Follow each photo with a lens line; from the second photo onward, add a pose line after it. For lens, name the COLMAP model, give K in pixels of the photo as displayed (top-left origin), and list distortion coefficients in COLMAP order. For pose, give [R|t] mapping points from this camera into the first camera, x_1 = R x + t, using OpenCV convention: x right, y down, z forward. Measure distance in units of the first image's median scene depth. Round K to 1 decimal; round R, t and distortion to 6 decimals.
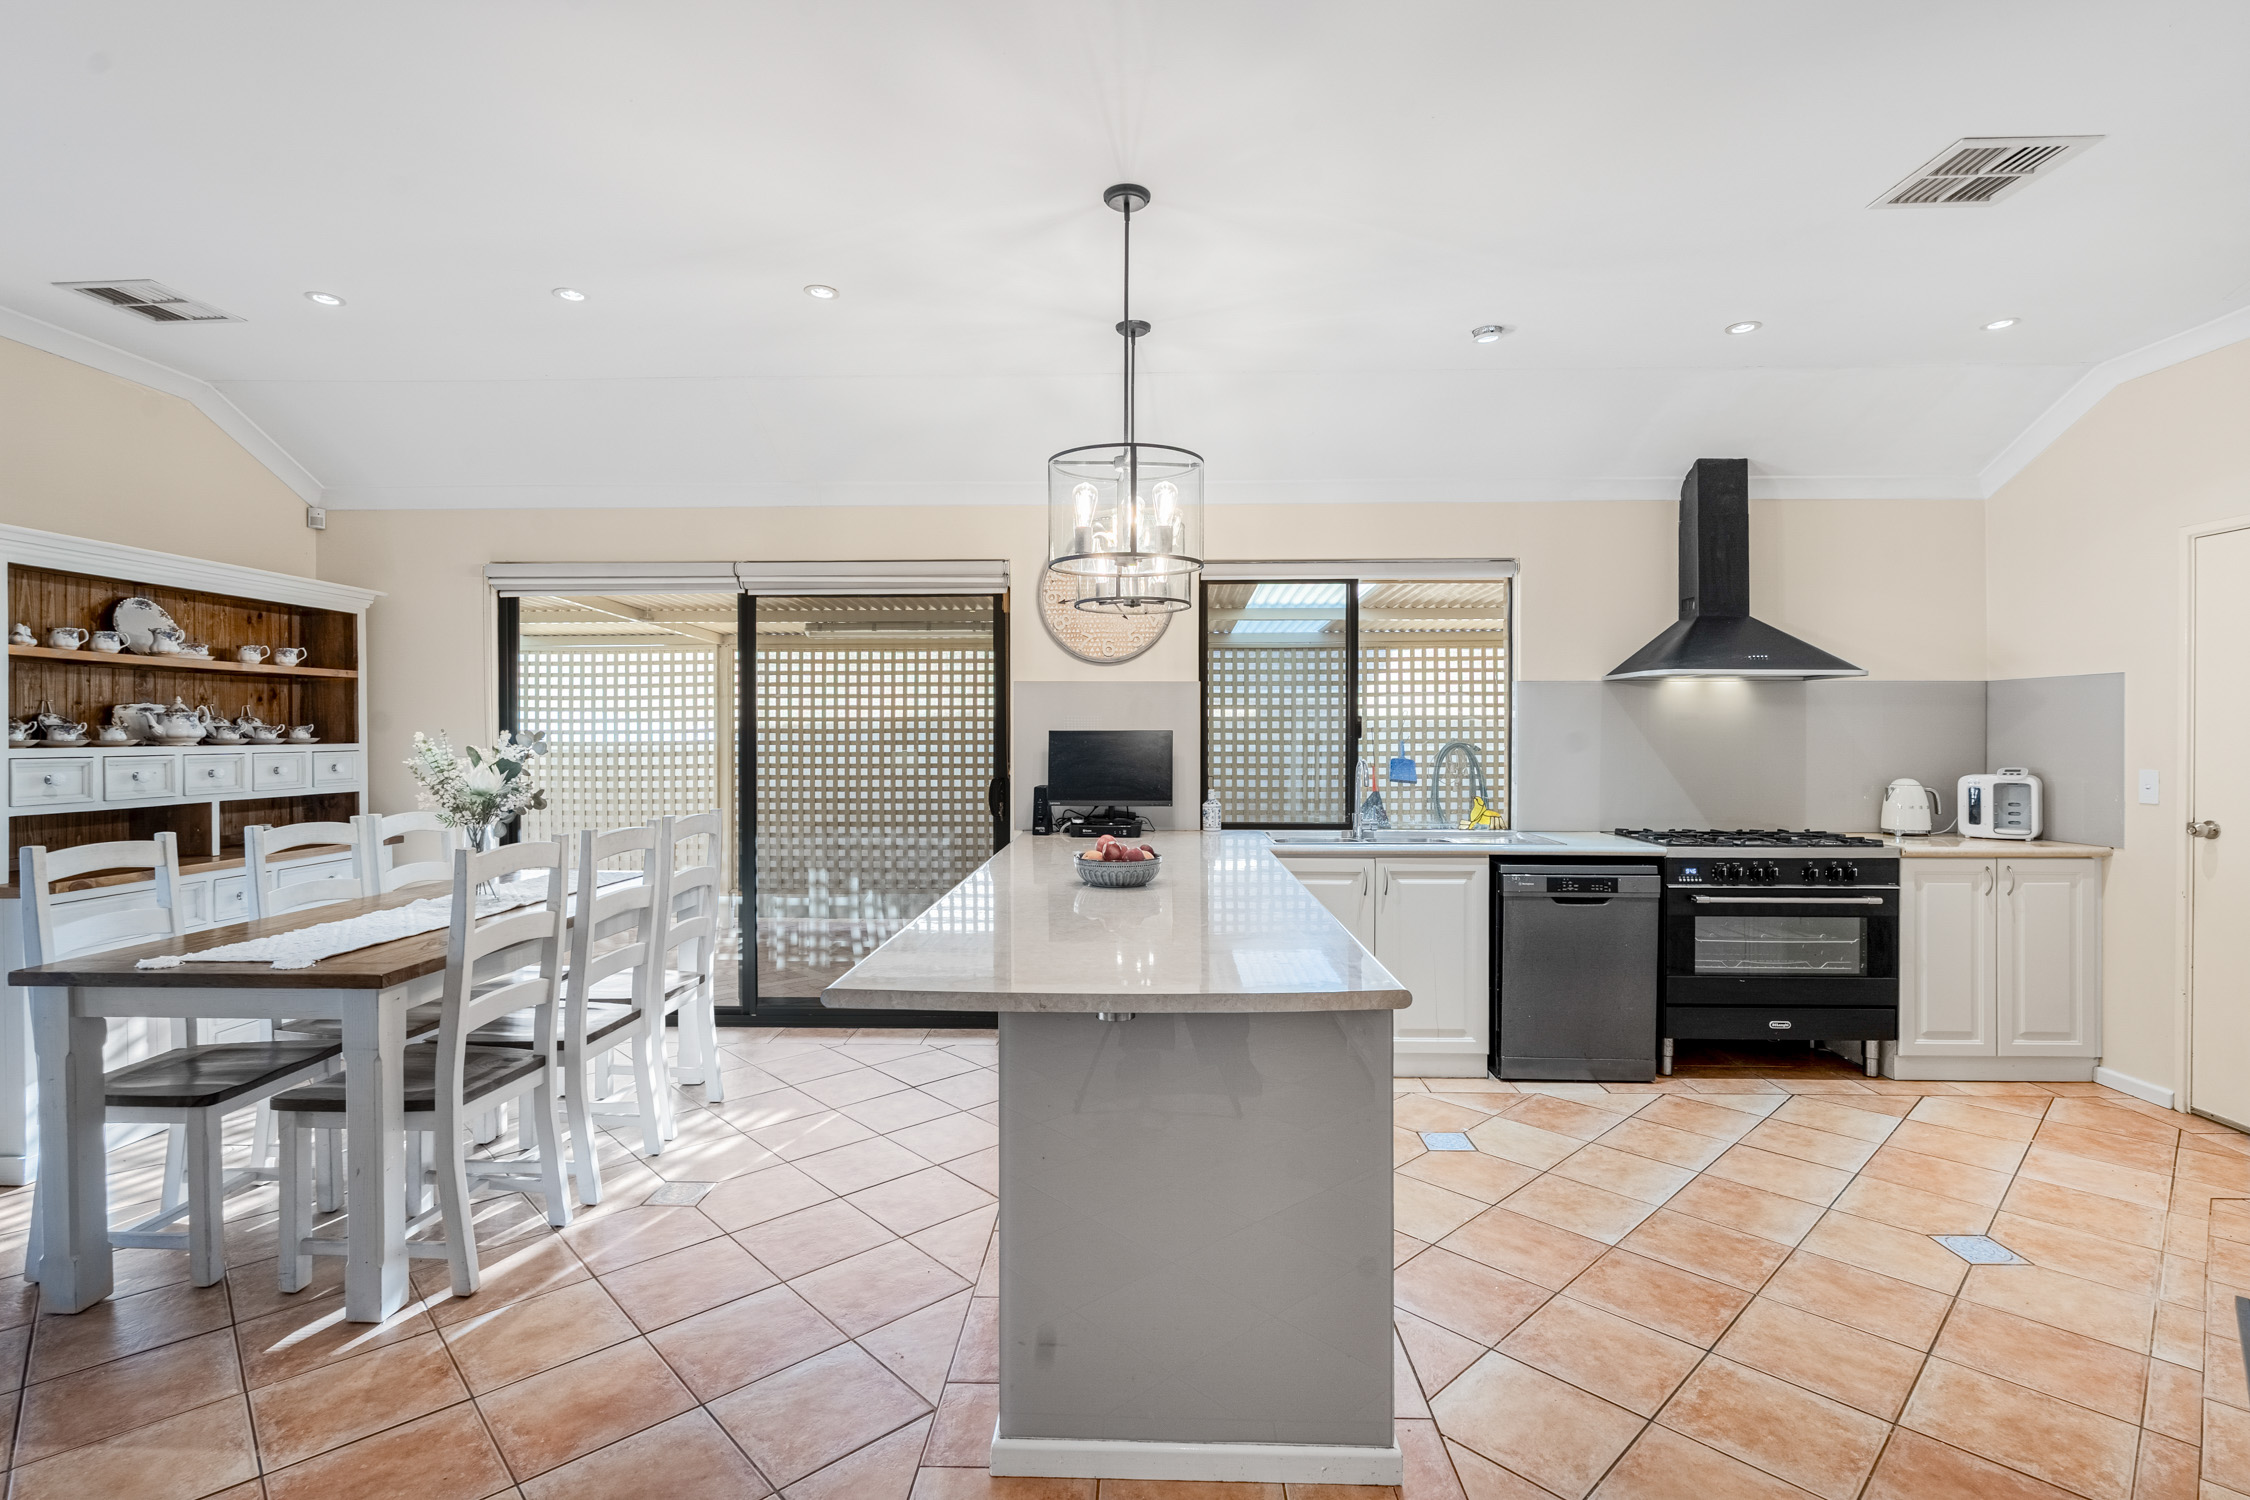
lens RADIAL K [[1060.1, 0, 1118.6], [0, 1060.1, 740.2], [0, 0, 1]] dist [-0.005745, 0.001461]
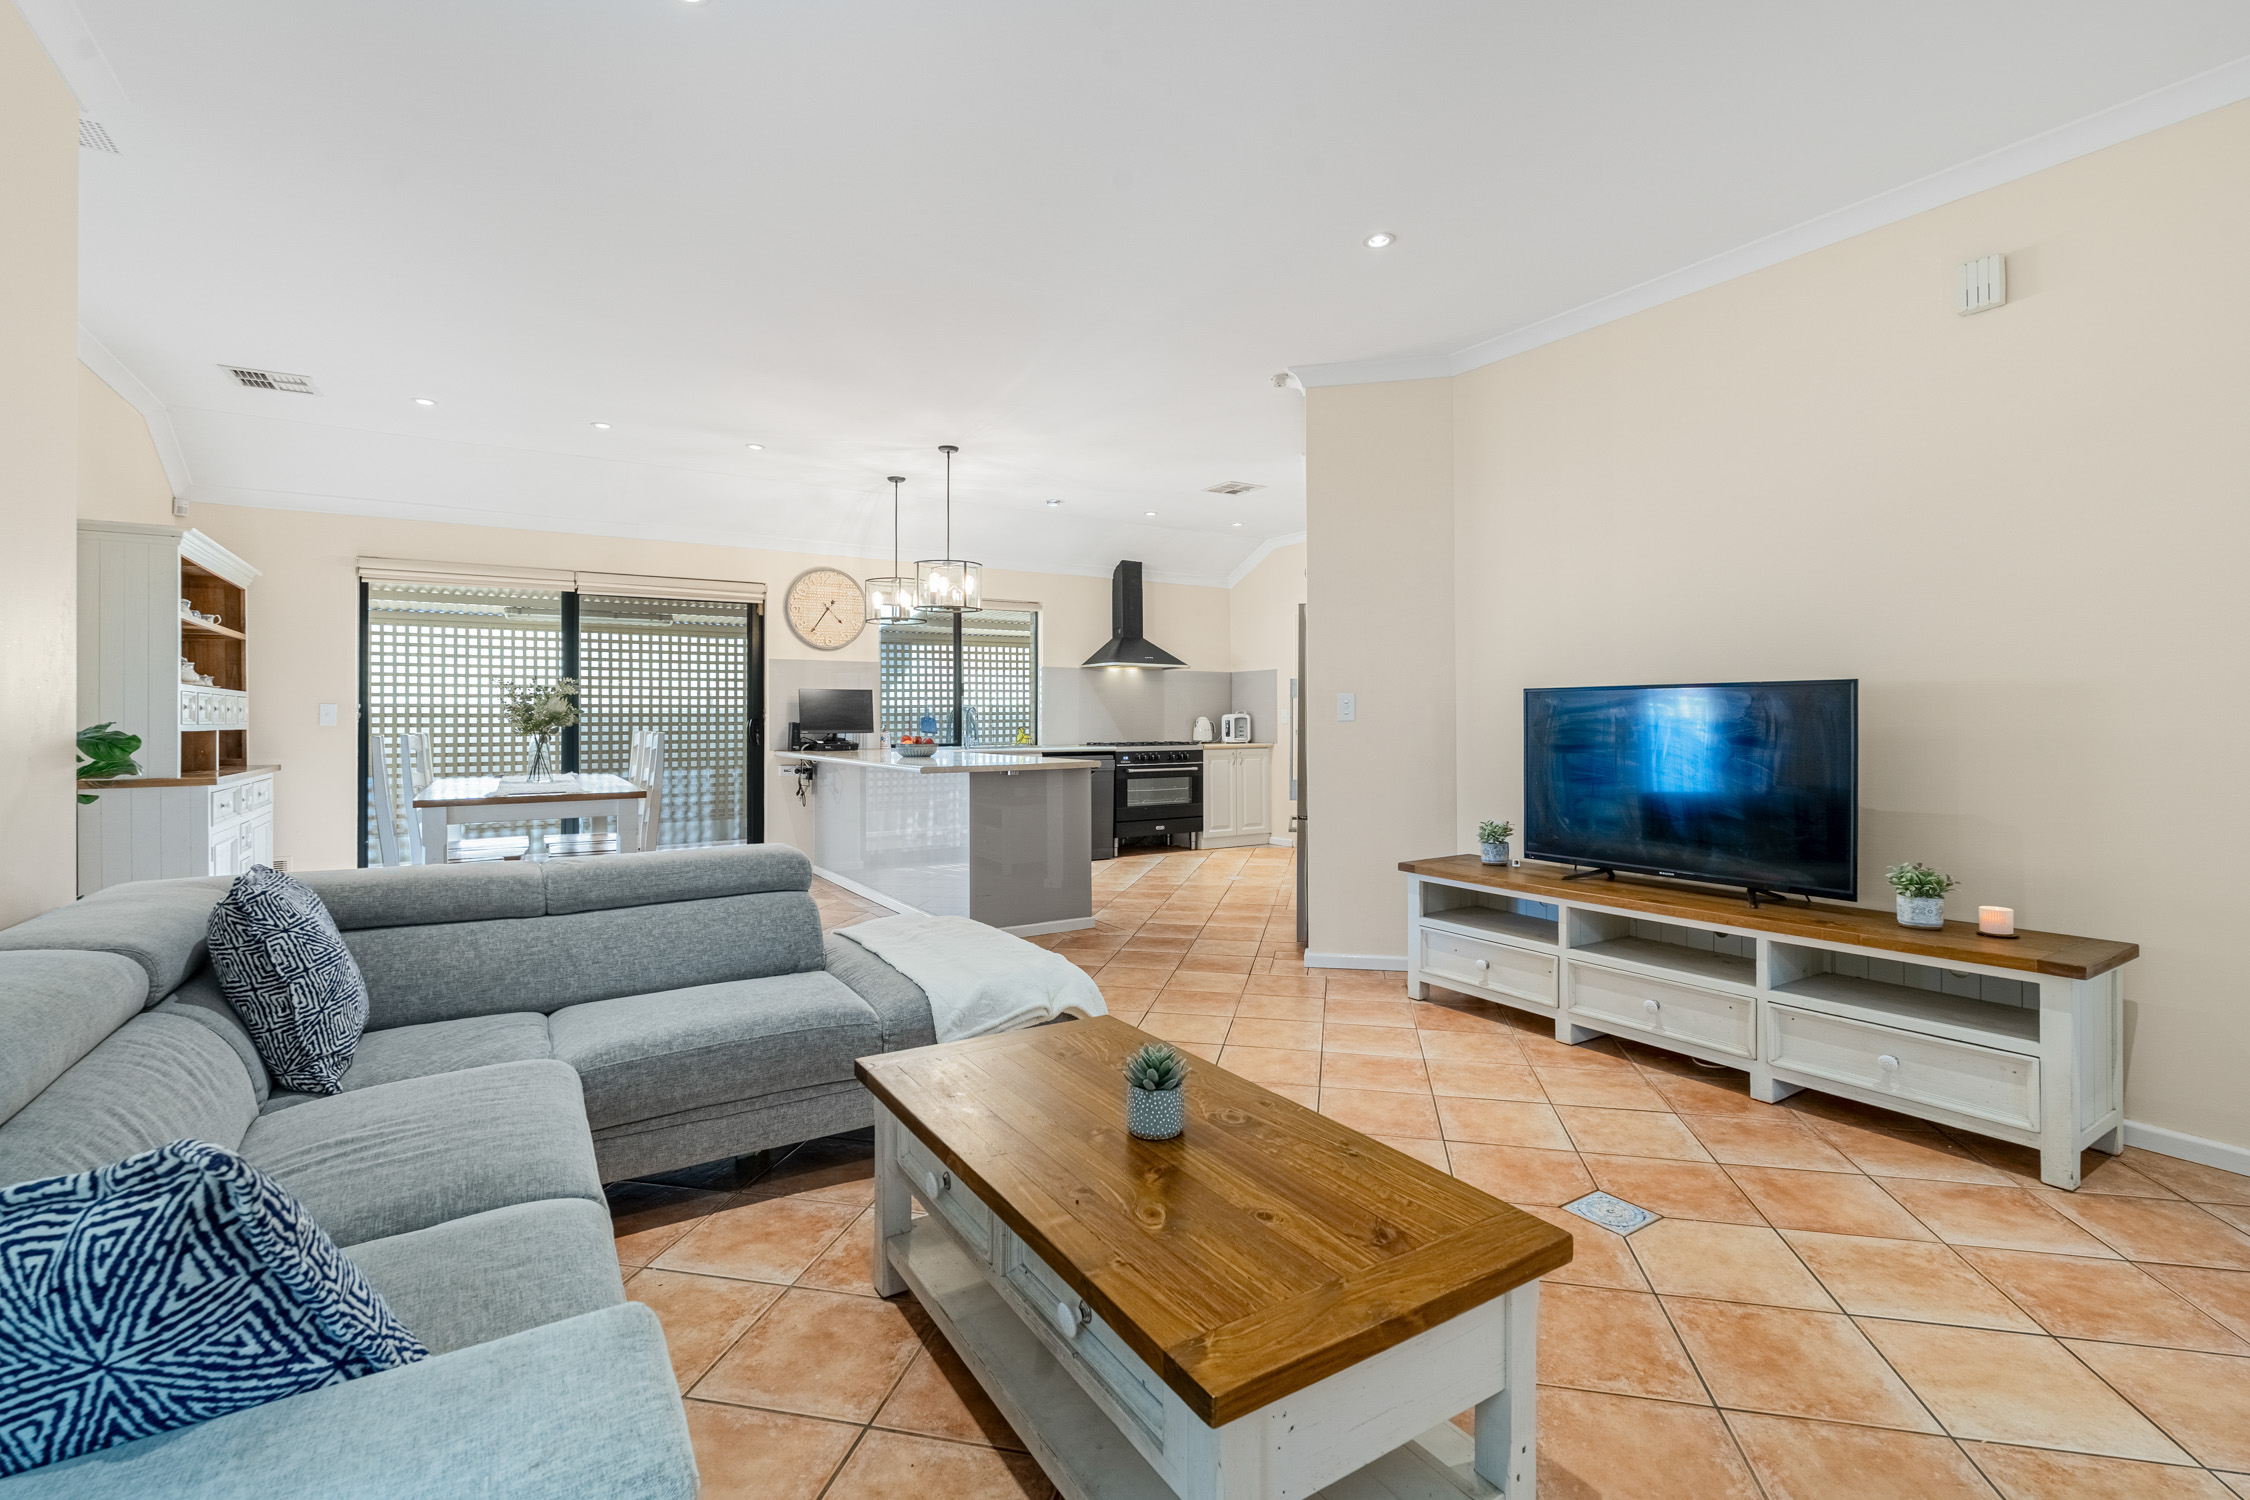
lens RADIAL K [[1001.9, 0, 1126.2], [0, 1001.9, 714.0], [0, 0, 1]] dist [-0.005521, 0.000438]
pose [[0.823824, -0.000099, 0.566845, -0.592577], [0.007282, 0.999919, -0.010409, 0.056519], [-0.566799, 0.012703, 0.823759, -0.651069]]
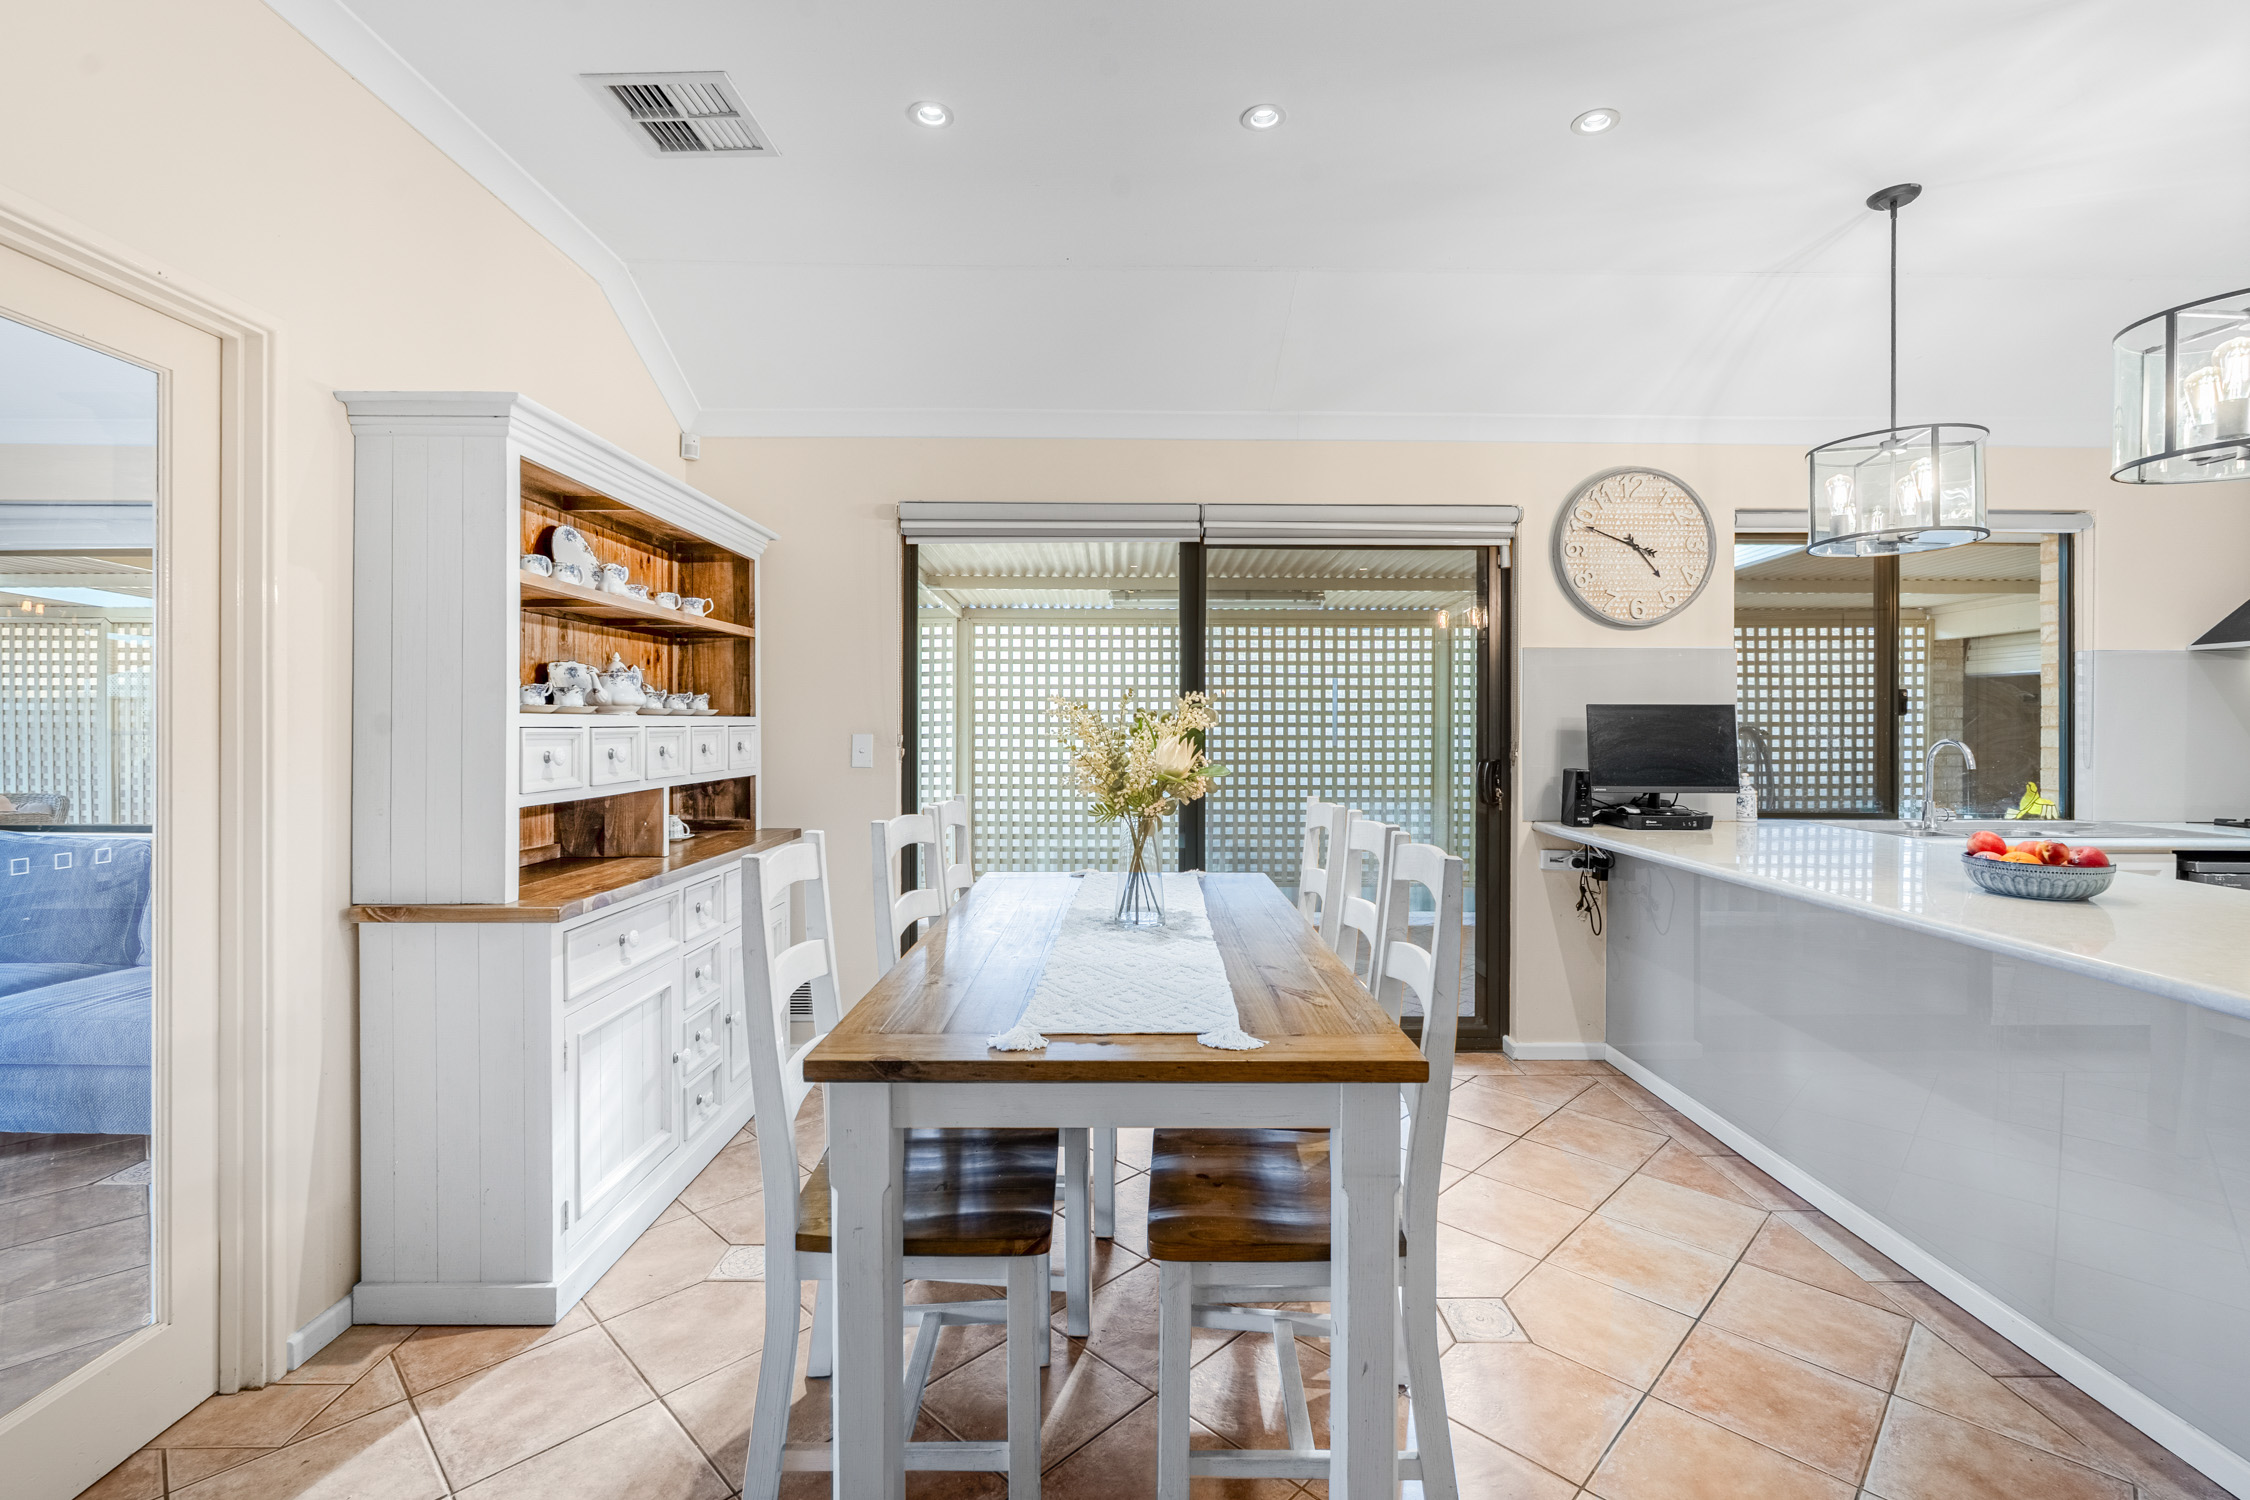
lens RADIAL K [[1001.9, 0, 1121.4], [0, 1001.9, 726.7], [0, 0, 1]] dist [-0.005521, 0.000438]
pose [[0.999298, 0.002806, 0.037366, -0.518922], [-0.002666, 0.999989, -0.003787, 0.014402], [-0.037376, 0.003685, 0.999294, 0.235191]]
